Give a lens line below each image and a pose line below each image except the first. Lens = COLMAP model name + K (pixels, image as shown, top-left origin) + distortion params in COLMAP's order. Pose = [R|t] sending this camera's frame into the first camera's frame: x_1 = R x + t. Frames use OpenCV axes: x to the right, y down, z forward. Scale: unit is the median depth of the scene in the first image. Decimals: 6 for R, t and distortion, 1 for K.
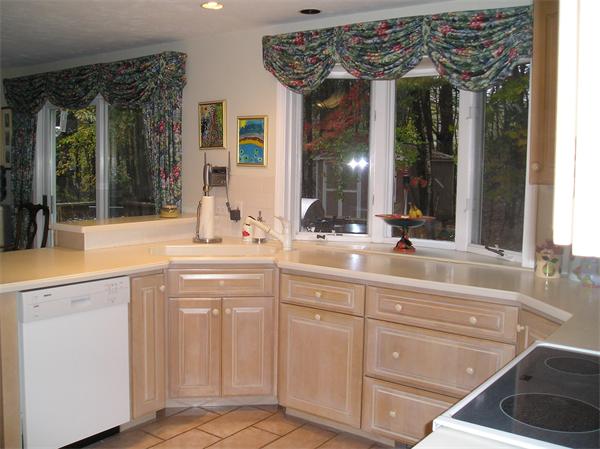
lens RADIAL K [[636.7, 0, 299.4], [0, 636.7, 222.7], [0, 0, 1]] dist [-0.072396, 0.000000]
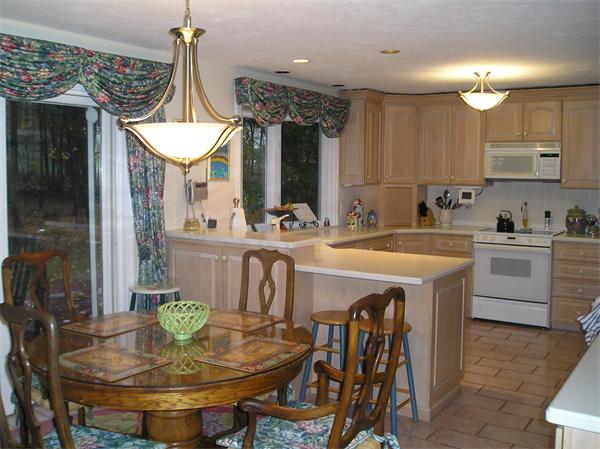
lens RADIAL K [[636.7, 0, 302.8], [0, 636.7, 221.7], [0, 0, 1]] dist [-0.072396, 0.000000]
pose [[-0.062880, -0.096561, 0.993339, -1.581468], [0.081337, 0.991502, 0.101531, -0.150115], [-0.994701, 0.087180, -0.054491, 1.148929]]
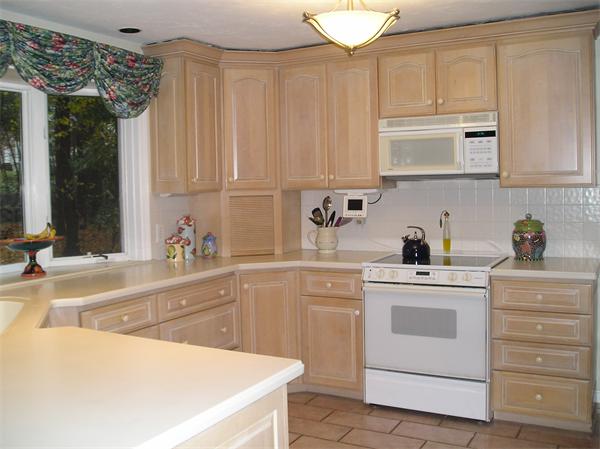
lens RADIAL K [[636.7, 0, 297.0], [0, 636.7, 225.4], [0, 0, 1]] dist [-0.072396, 0.000000]
pose [[-0.135972, -0.080127, 0.987467, -0.891411], [0.111869, 0.989108, 0.095665, -0.083073], [-0.984376, 0.123474, -0.125528, 0.810956]]
